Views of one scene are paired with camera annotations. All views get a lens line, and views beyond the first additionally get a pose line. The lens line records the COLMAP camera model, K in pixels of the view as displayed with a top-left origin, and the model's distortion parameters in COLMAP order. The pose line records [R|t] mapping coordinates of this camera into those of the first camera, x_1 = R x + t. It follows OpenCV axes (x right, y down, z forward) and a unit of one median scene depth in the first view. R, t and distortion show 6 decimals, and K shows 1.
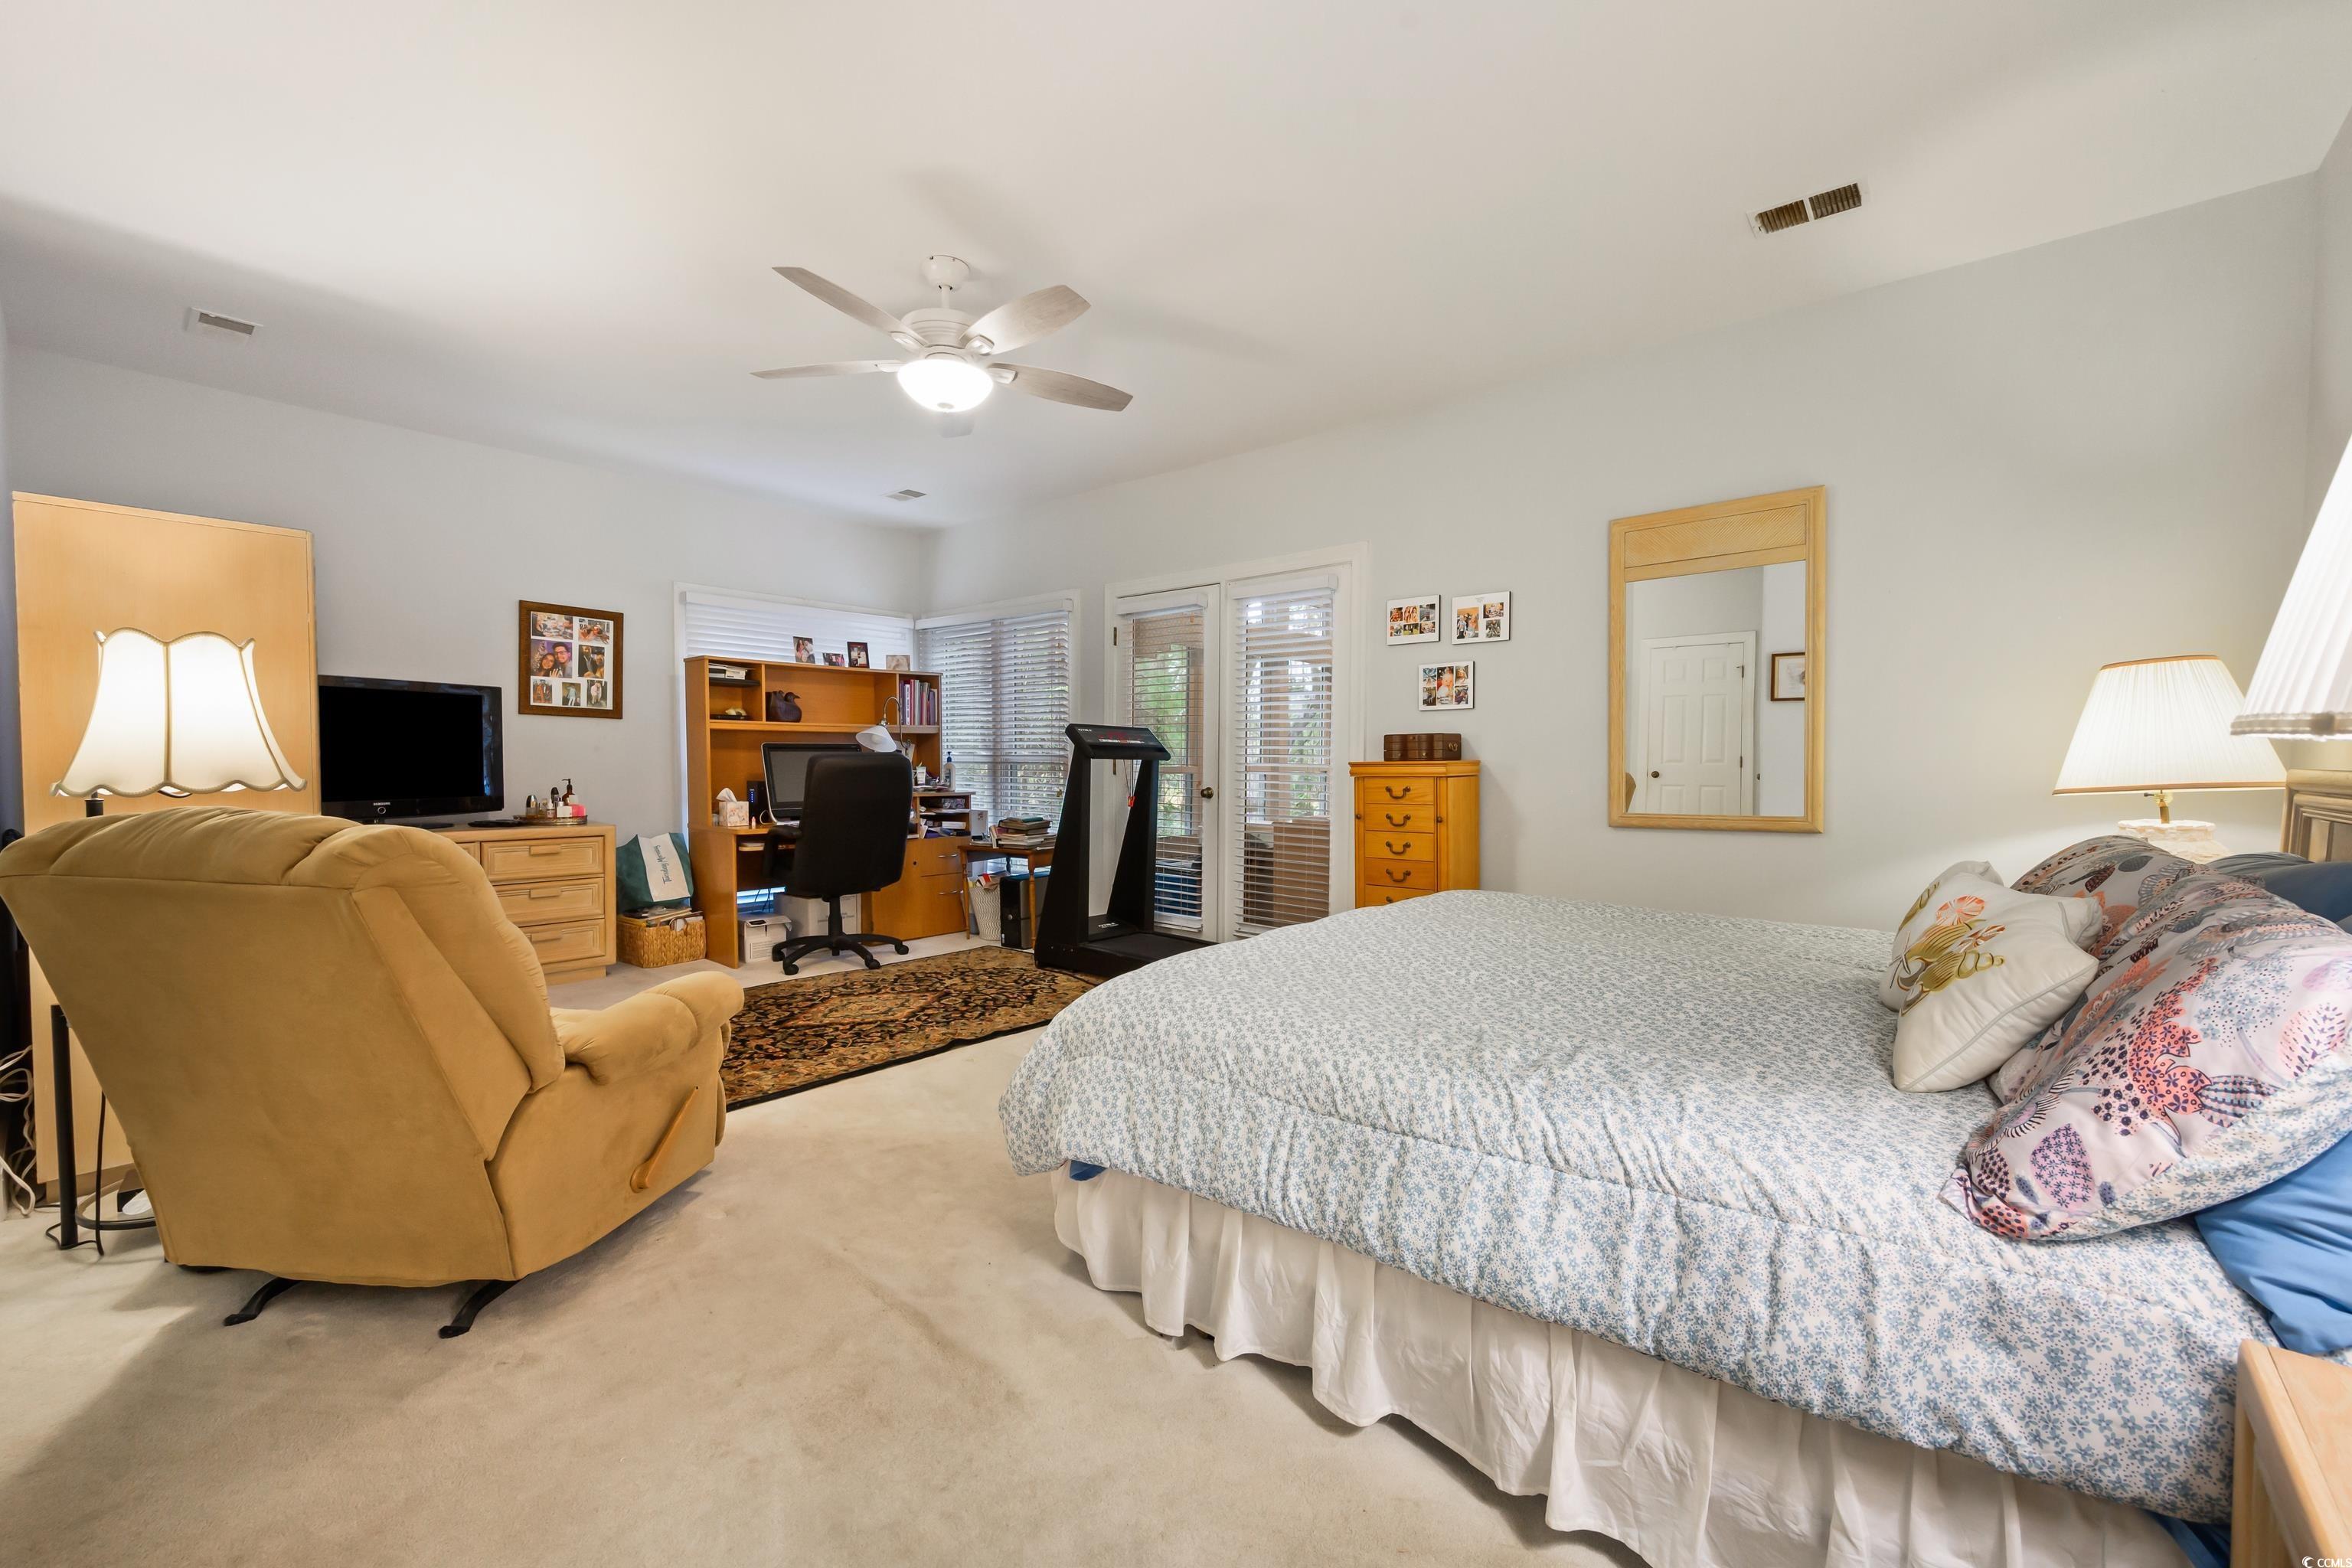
lens RADIAL K [[953.6, 0, 1176.0], [0, 953.6, 784.0], [0, 0, 1]] dist [0.000135, 0.000017]
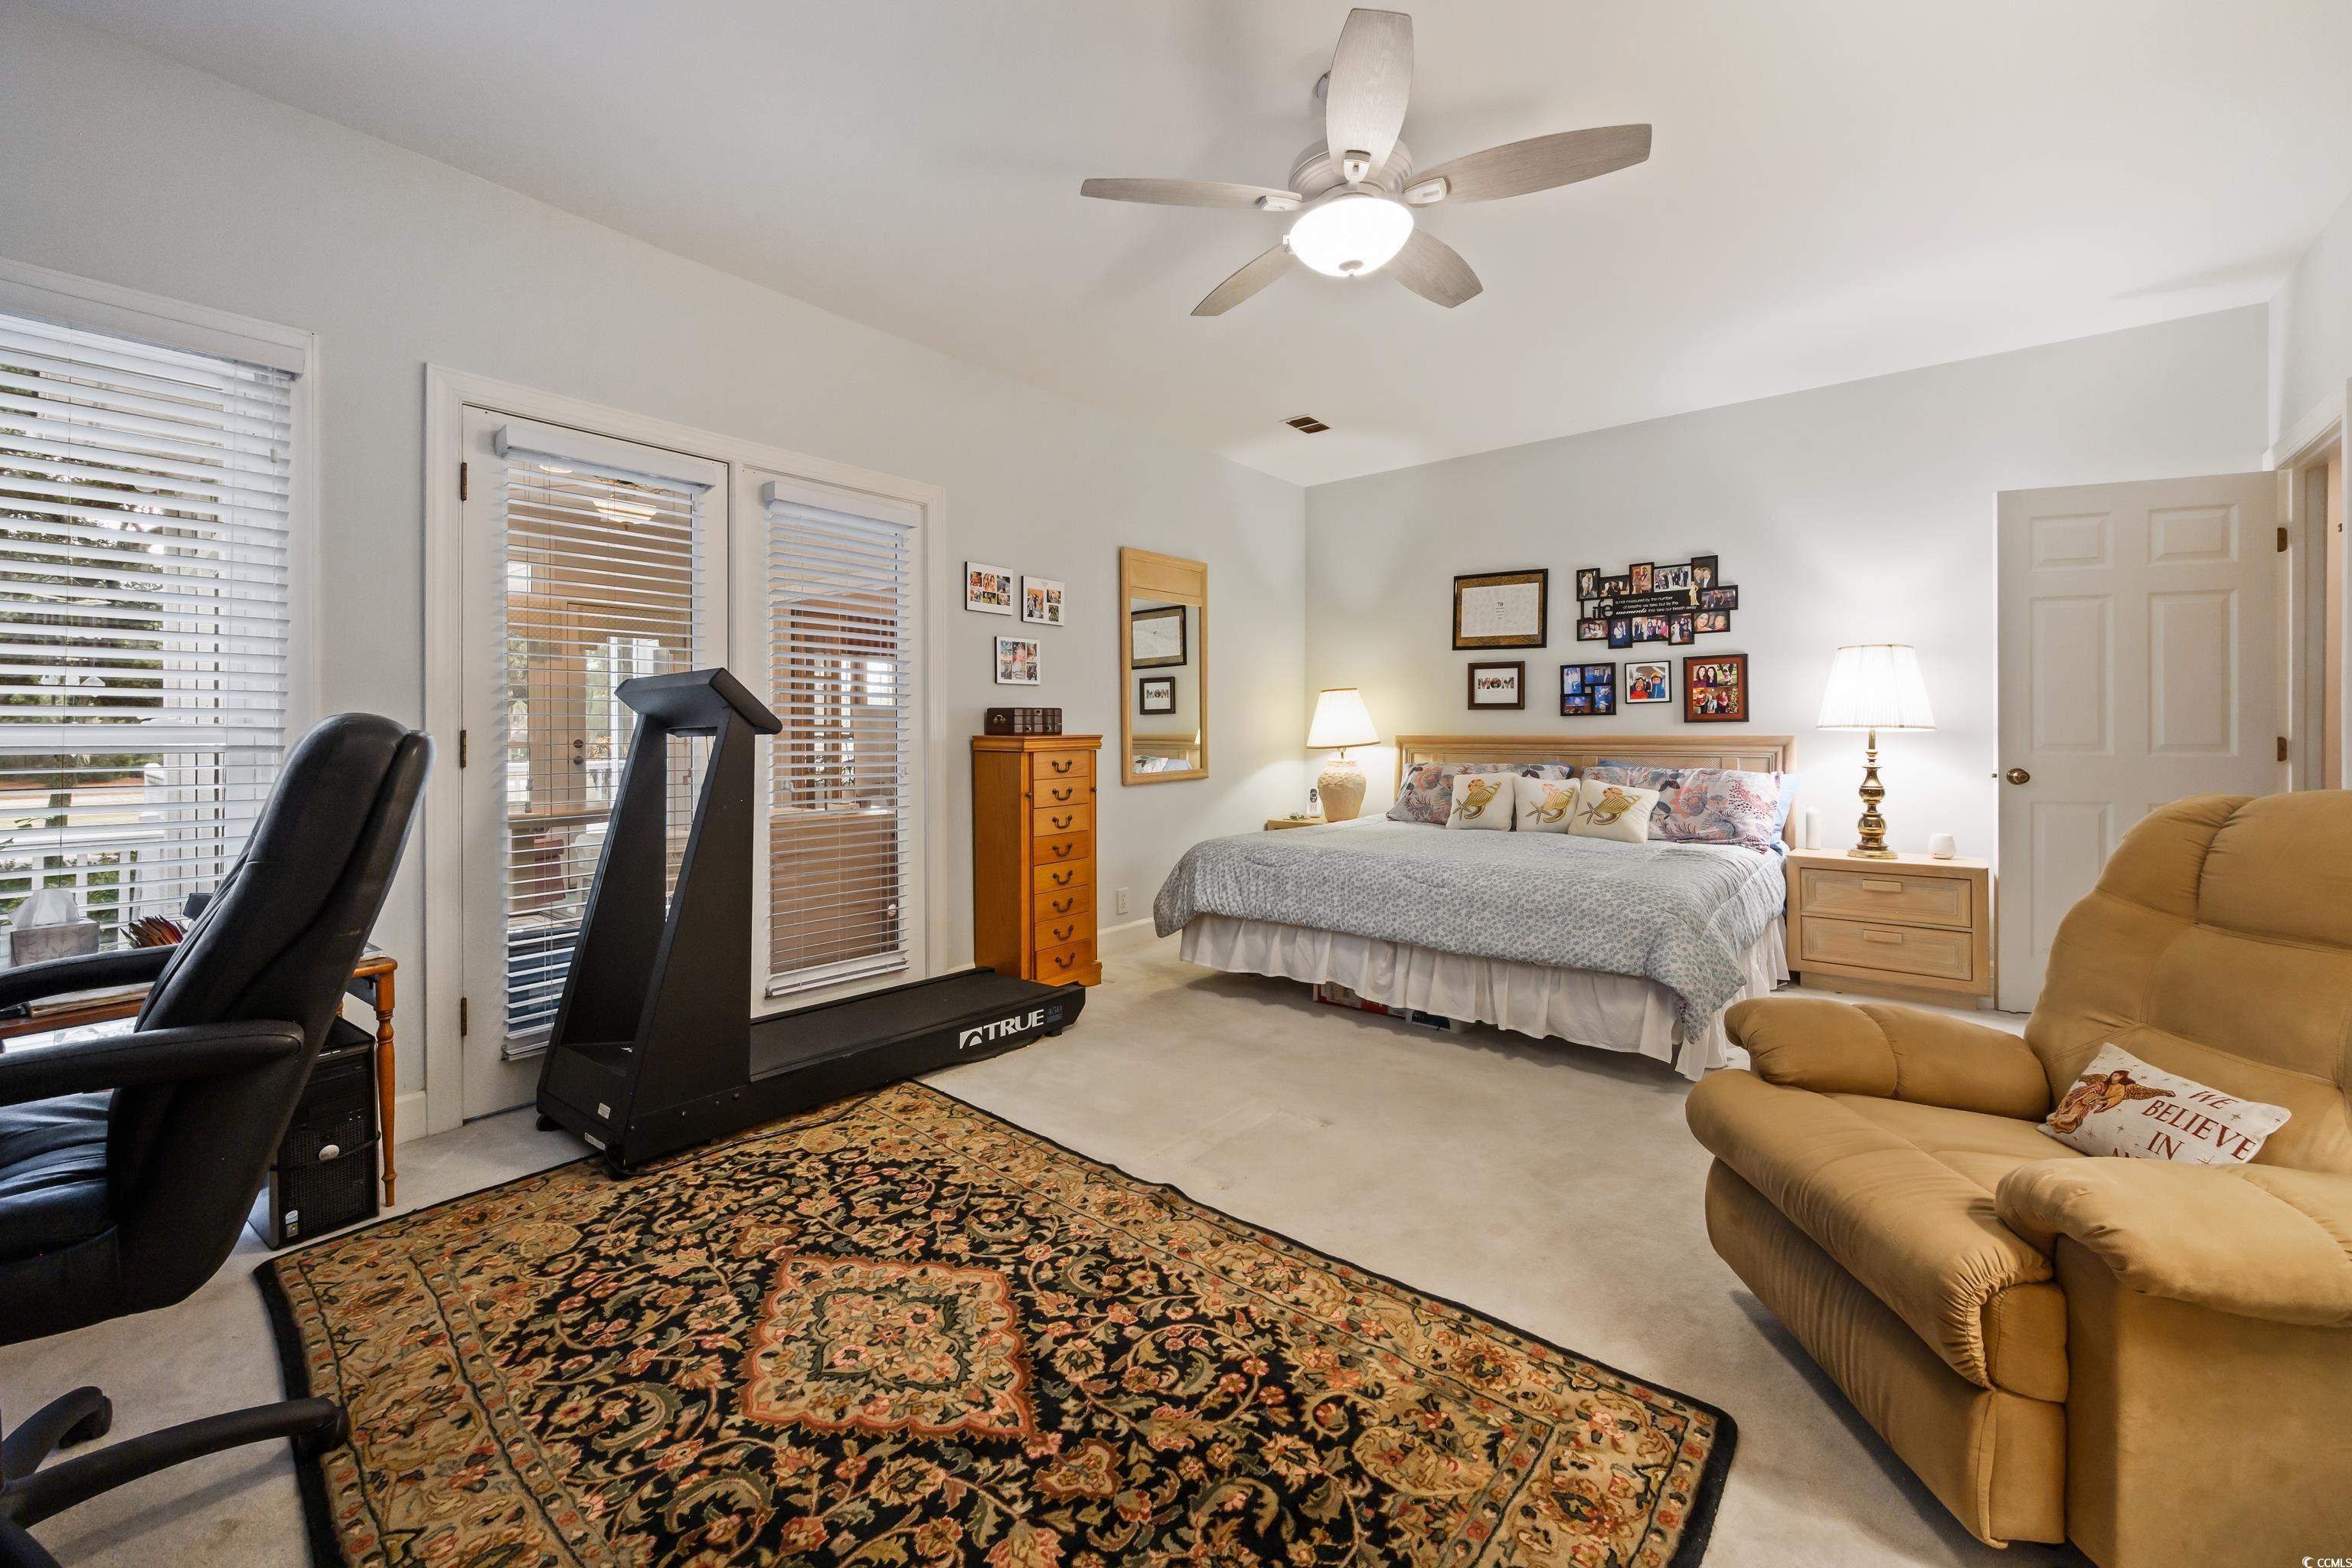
lens RADIAL K [[947.7, 0, 1173.3], [0, 947.7, 724.7], [0, 0, 1]] dist [-0.000423, -0.000021]
pose [[-0.022915, 0.005151, 0.999724, -0.756290], [0.027560, 0.999610, -0.004518, -0.026881], [-0.999357, 0.027448, -0.023048, 0.894876]]
